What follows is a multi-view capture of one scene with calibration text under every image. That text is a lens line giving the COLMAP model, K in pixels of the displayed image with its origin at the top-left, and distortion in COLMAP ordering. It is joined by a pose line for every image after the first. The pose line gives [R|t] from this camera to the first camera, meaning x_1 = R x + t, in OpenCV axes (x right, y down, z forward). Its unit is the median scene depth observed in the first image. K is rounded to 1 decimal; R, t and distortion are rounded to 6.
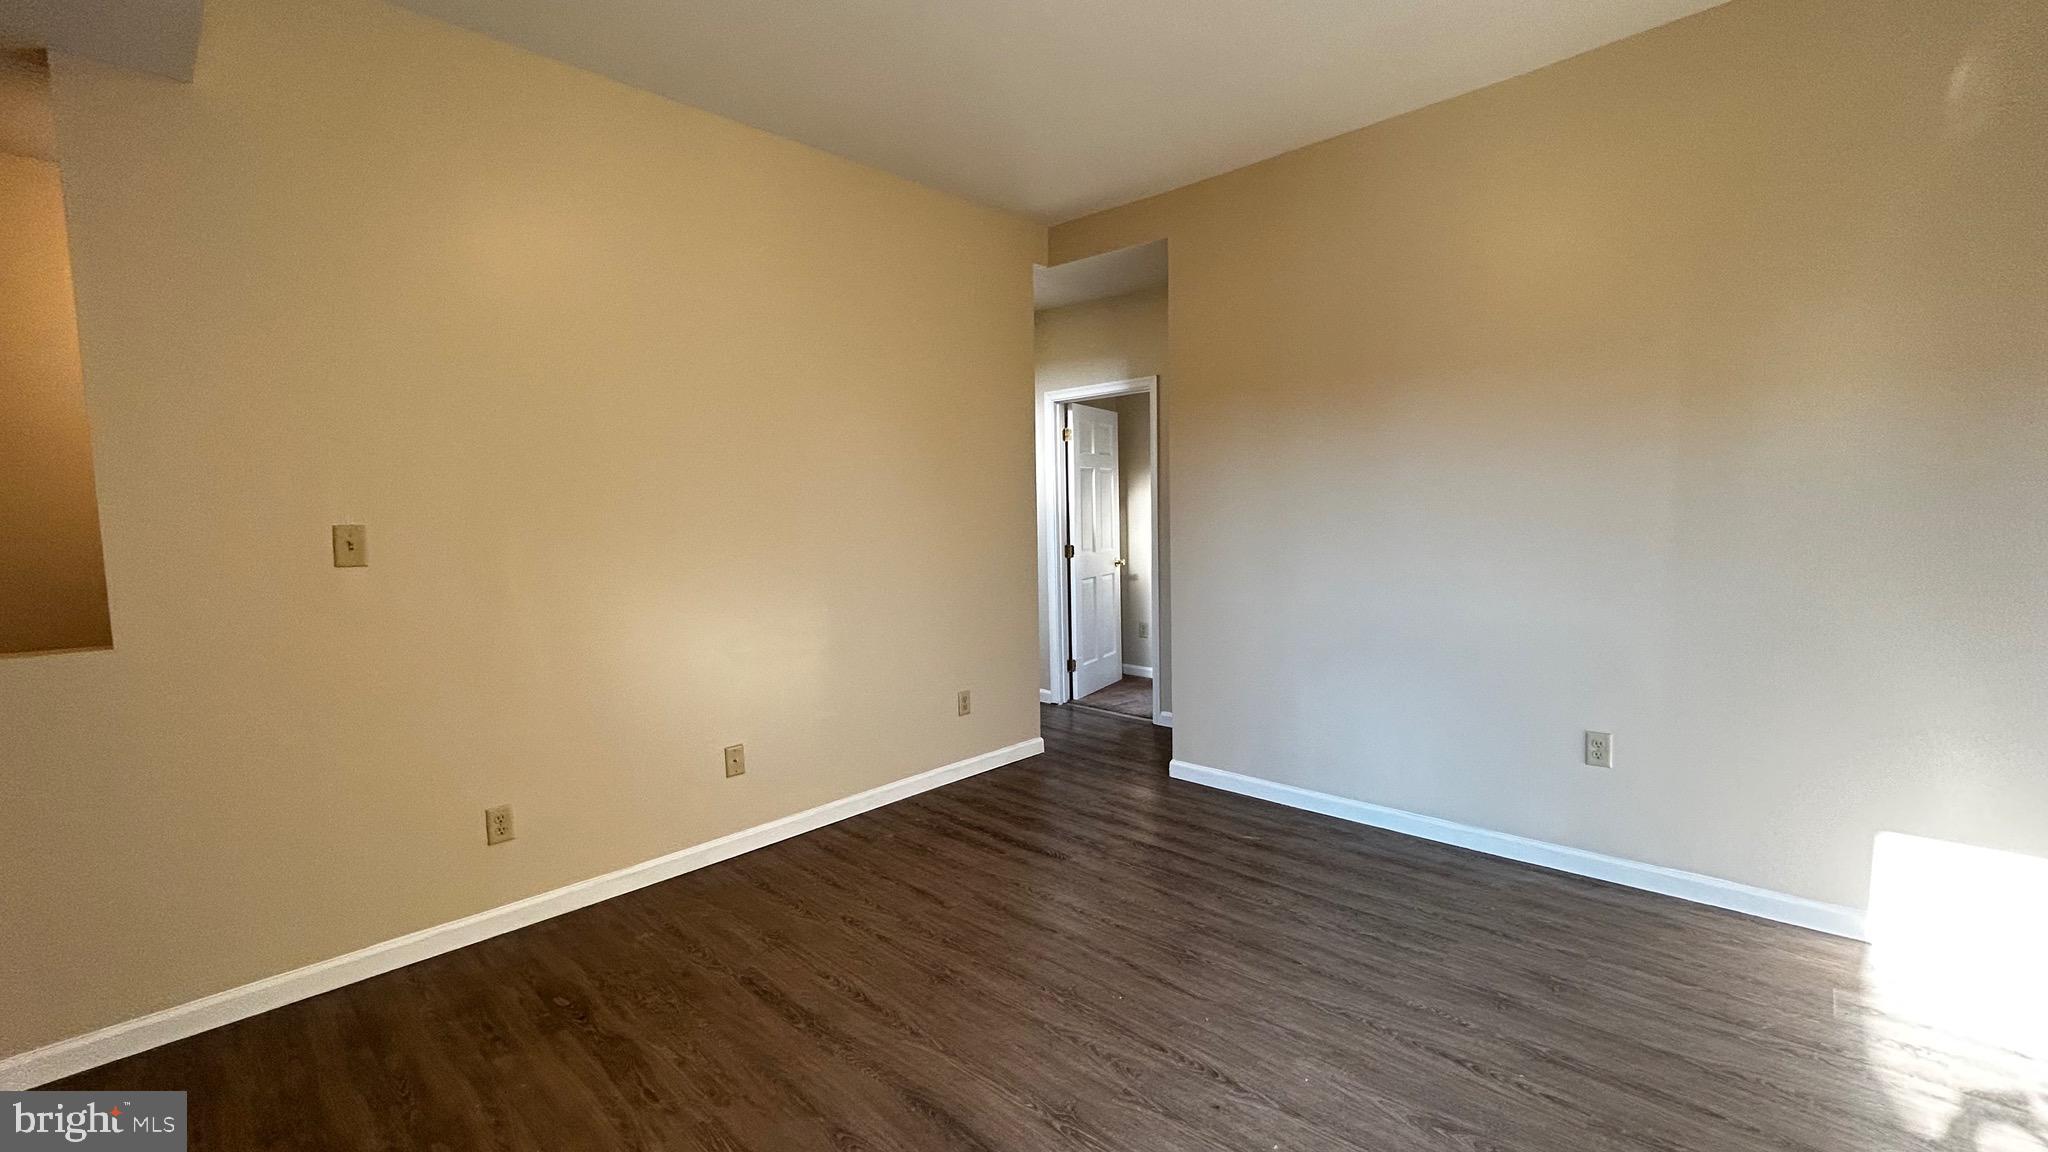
lens RADIAL K [[837.0, 0, 1023.0], [0, 837.0, 585.5], [0, 0, 1]] dist [-0.004731, 0.002904]
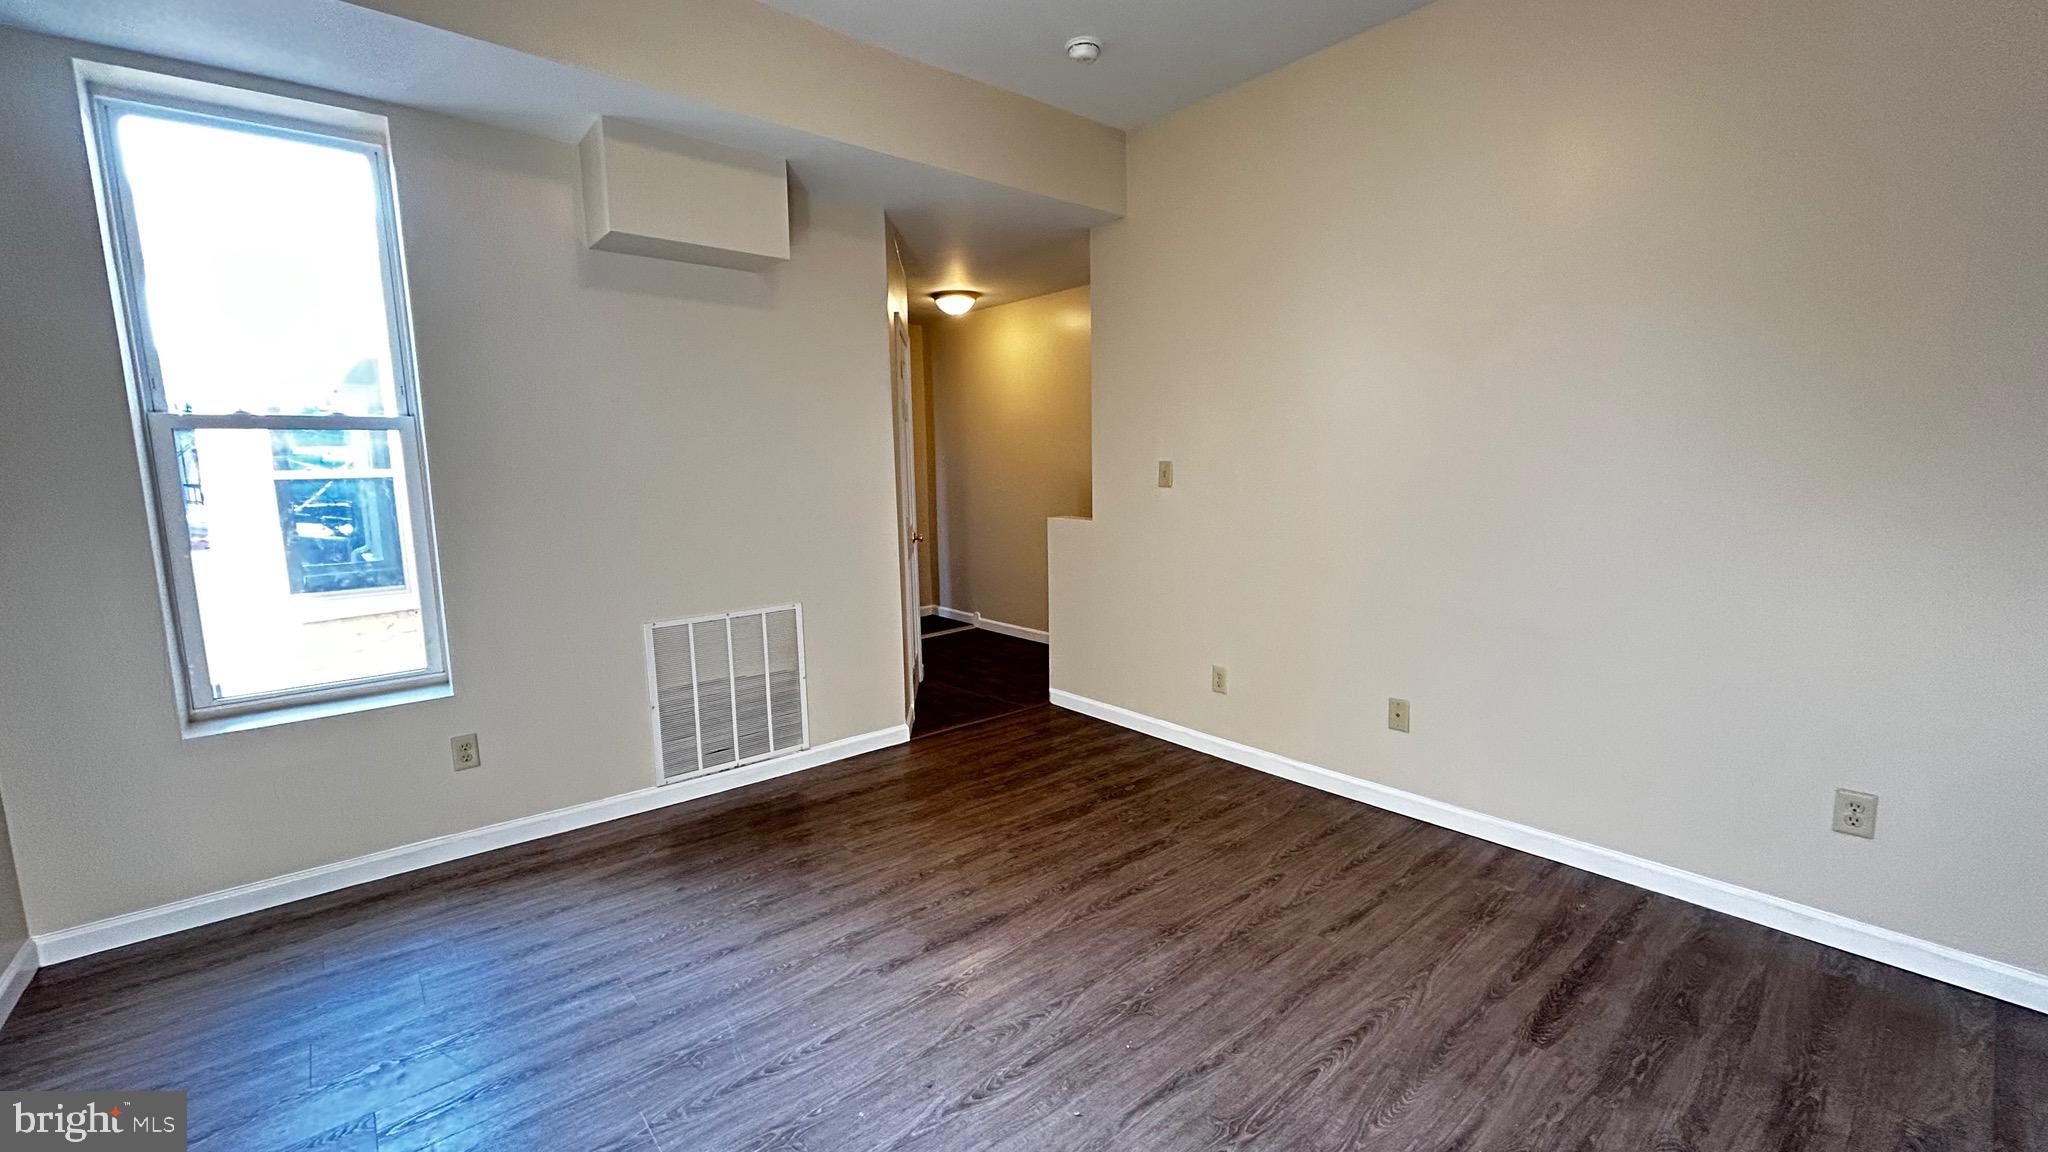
lens RADIAL K [[837.0, 0, 1022.1], [0, 837.0, 572.0], [0, 0, 1]] dist [-0.004731, 0.002904]
pose [[-0.104414, 0.150479, -0.983084, 0.847375], [-0.077703, 0.984231, 0.158908, -0.095725], [0.991494, 0.092981, -0.091075, 0.893934]]
